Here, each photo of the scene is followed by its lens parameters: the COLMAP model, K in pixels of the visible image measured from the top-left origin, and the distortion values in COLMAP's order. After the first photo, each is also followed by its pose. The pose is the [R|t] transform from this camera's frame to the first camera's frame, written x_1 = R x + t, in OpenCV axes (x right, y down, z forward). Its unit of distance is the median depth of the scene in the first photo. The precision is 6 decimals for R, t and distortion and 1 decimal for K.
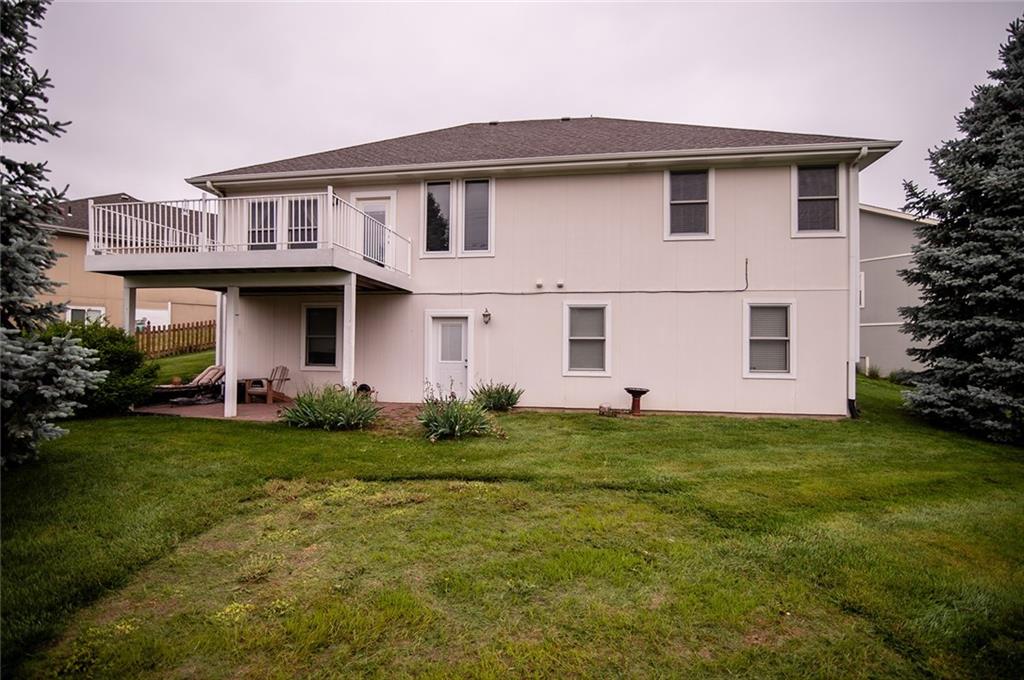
lens RADIAL K [[475.0, 0, 513.5], [0, 475.0, 341.0], [0, 0, 1]] dist [-0.020002, 0.000791]
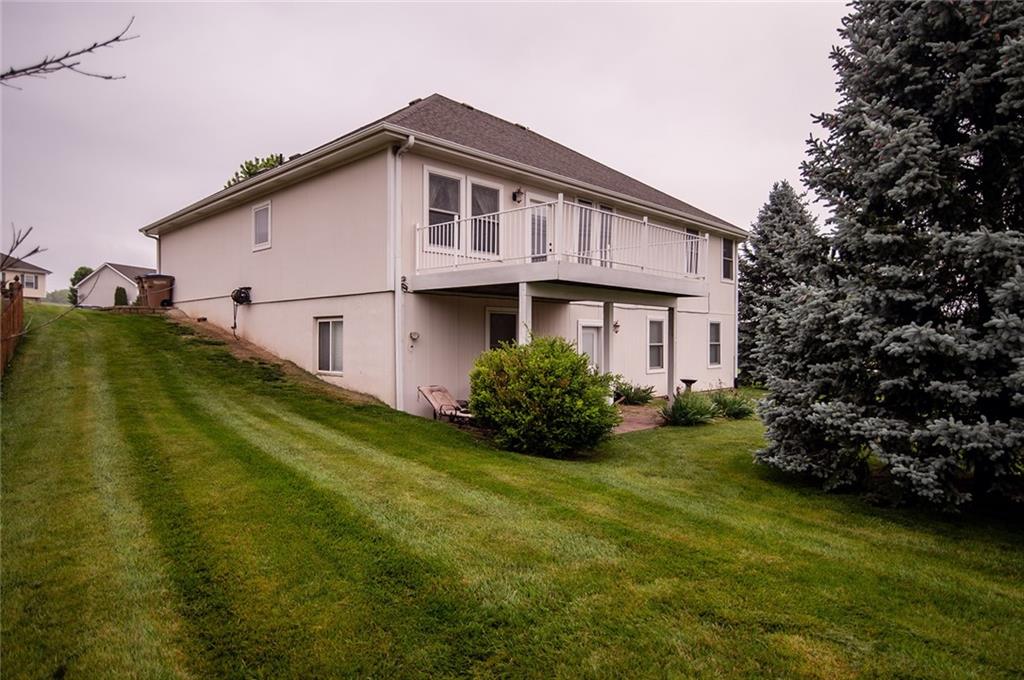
lens RADIAL K [[617.3, 0, 512.0], [0, 617.3, 340.0], [0, 0, 1]] dist [-0.011390, -0.002055]
pose [[0.566505, -0.013556, 0.823947, -1.596457], [-0.019243, 0.999374, 0.029673, -0.065002], [-0.823834, -0.032665, 0.565890, 0.374283]]
